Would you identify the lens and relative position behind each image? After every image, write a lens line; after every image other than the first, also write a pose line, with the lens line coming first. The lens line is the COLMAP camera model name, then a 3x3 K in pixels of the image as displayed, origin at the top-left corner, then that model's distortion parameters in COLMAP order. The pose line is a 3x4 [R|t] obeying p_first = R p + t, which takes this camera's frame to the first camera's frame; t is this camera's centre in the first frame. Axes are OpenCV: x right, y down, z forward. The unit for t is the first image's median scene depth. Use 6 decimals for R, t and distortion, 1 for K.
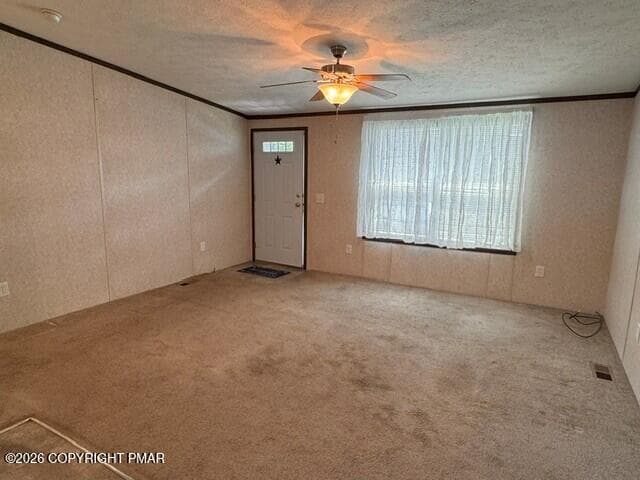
lens RADIAL K [[395.6, 0, 319.4], [0, 395.6, 237.7], [0, 0, 1]] dist [0.001804, 0.000284]
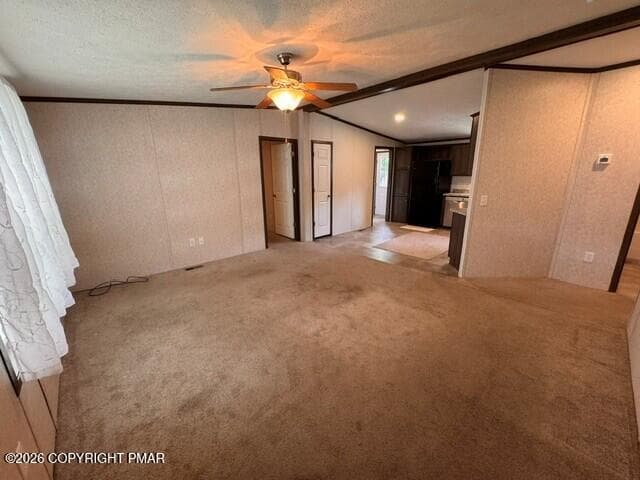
lens RADIAL K [[256.6, 0, 318.9], [0, 256.6, 238.4], [0, 0, 1]] dist [0.001543, 0.000091]
pose [[-0.950541, -0.083253, 0.299233, -0.292567], [0.048493, 0.911815, 0.407727, -0.313261], [-0.306790, 0.402072, -0.862681, 1.799234]]
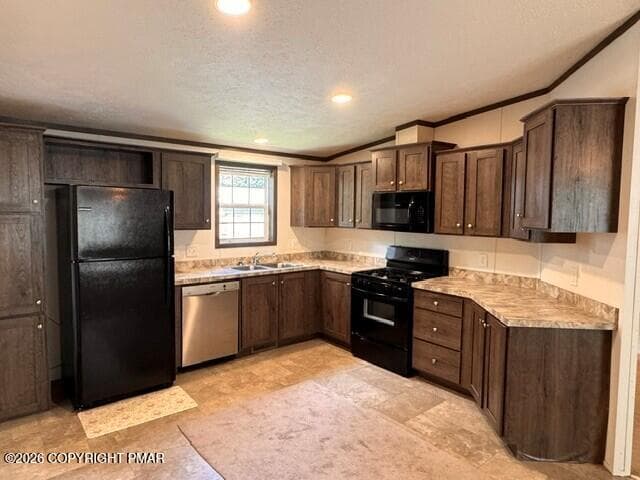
lens RADIAL K [[395.6, 0, 319.4], [0, 395.6, 237.7], [0, 0, 1]] dist [0.001804, 0.000284]
pose [[-0.348236, 0.042868, -0.936426, 0.308130], [-0.175756, 0.978253, 0.110142, -0.067738], [0.920783, 0.202938, -0.333129, 0.309828]]
